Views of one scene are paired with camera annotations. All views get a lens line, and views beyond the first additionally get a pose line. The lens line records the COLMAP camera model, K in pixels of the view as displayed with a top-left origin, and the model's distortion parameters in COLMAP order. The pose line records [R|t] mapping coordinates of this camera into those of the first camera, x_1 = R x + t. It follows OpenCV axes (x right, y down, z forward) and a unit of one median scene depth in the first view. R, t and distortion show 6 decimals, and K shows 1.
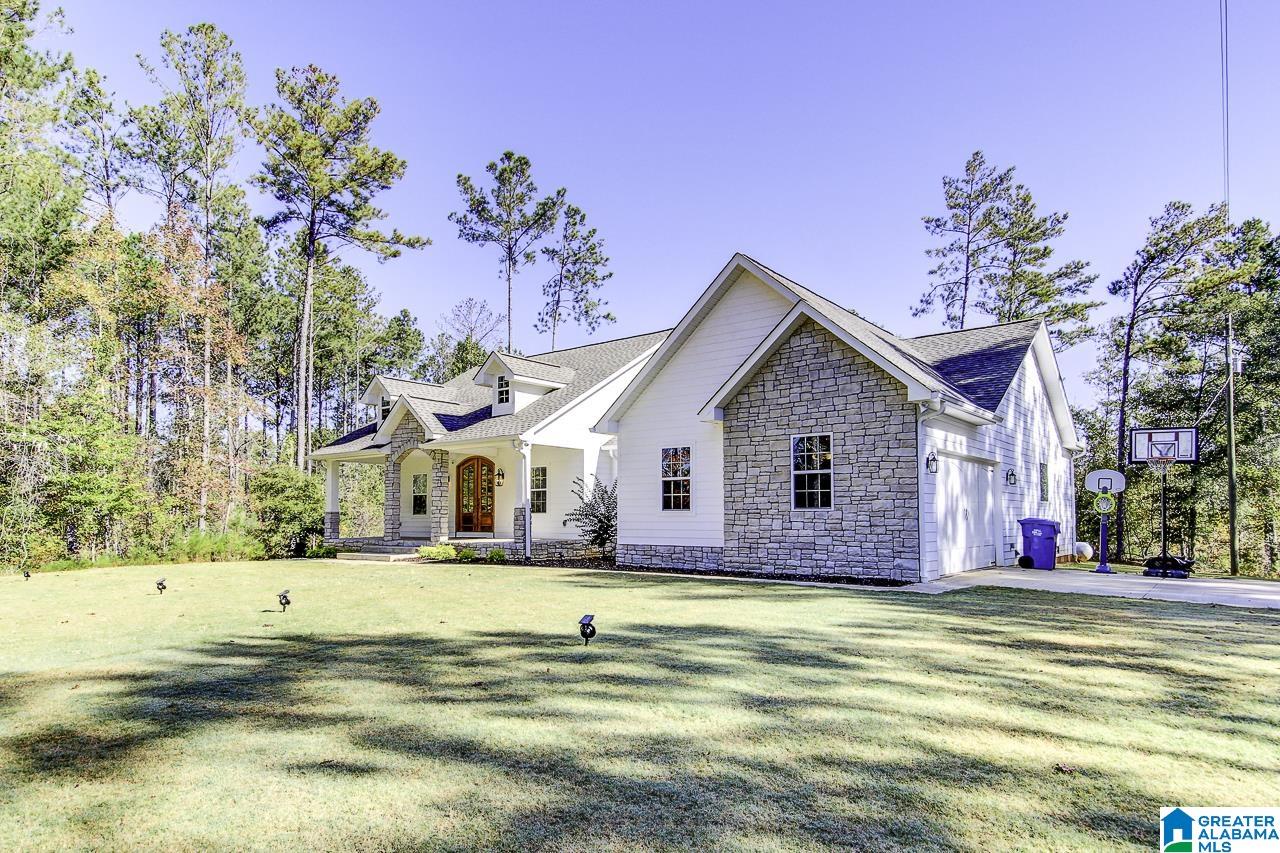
lens RADIAL K [[767.7, 0, 643.4], [0, 767.7, 422.3], [0, 0, 1]] dist [0.033675, -0.001899]
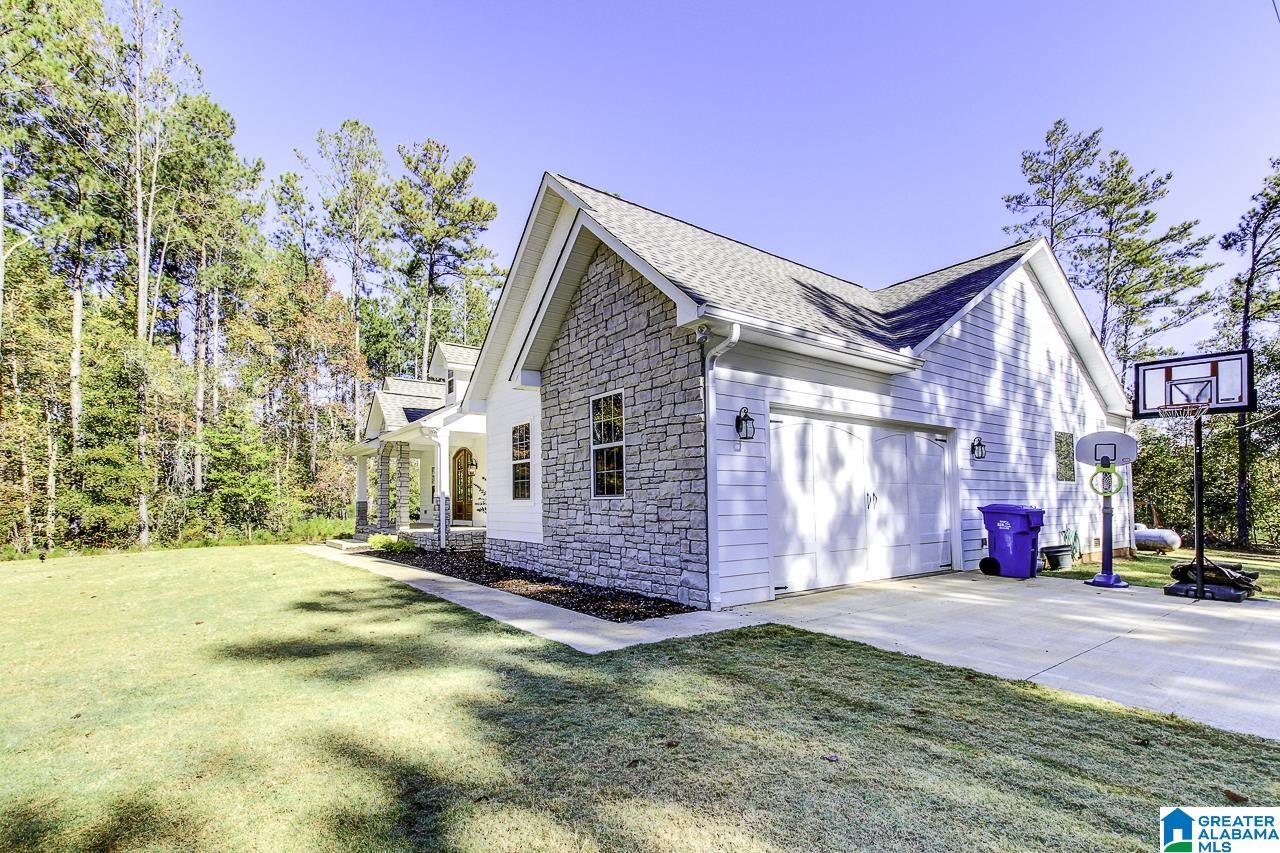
lens RADIAL K [[608.4, 0, 637.7], [0, 608.4, 437.6], [0, 0, 1]] dist [-0.015872, -0.000880]
pose [[0.961475, -0.035446, -0.272597, 0.311240], [0.039786, 0.999154, 0.010406, 0.040393], [0.271998, -0.020851, 0.962072, 0.353158]]
